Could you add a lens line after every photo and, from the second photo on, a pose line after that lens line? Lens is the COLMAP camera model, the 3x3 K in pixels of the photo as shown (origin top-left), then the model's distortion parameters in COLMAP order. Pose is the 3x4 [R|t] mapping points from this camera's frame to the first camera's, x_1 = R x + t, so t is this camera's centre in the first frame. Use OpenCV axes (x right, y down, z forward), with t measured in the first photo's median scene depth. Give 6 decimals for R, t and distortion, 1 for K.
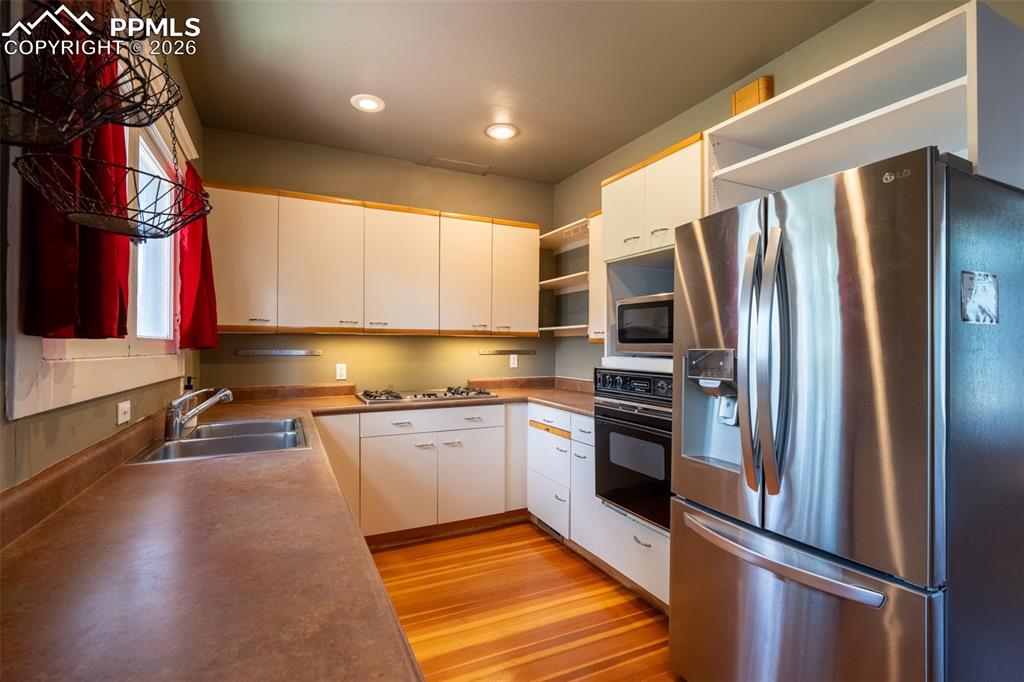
lens RADIAL K [[453.8, 0, 484.7], [0, 453.8, 341.1], [0, 0, 1]] dist [-0.003720, -0.000249]
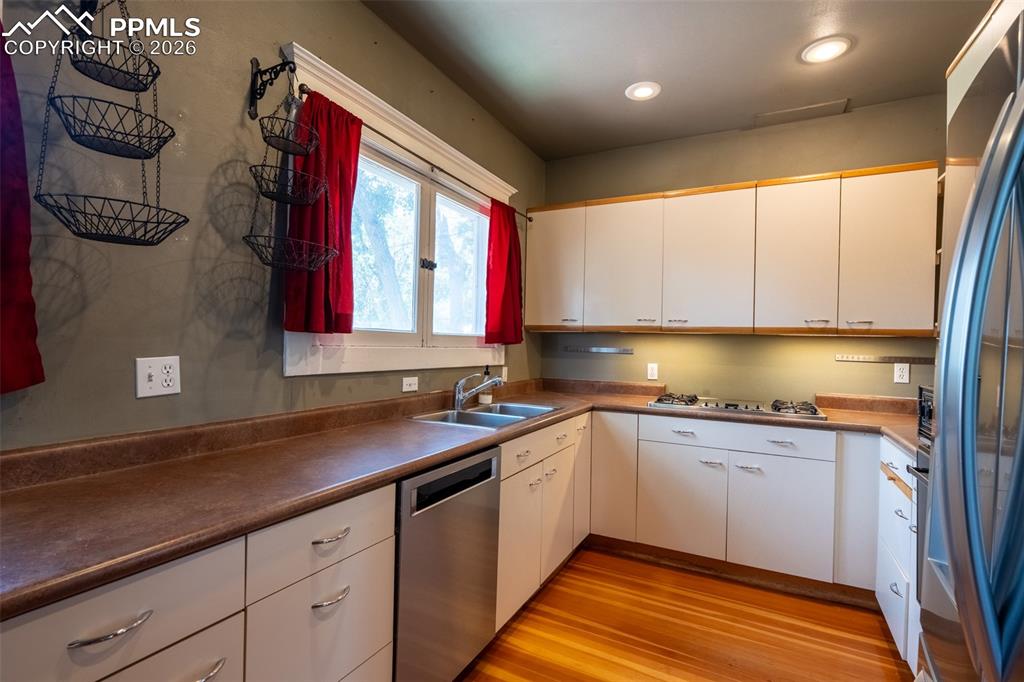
lens RADIAL K [[467.5, 0, 513.8], [0, 467.5, 341.4], [0, 0, 1]] dist [-0.001693, -0.000094]
pose [[0.622884, 0.012525, -0.782214, 0.313543], [-0.013769, 0.999892, 0.005047, 0.002230], [0.782193, 0.007627, 0.622990, 0.157525]]
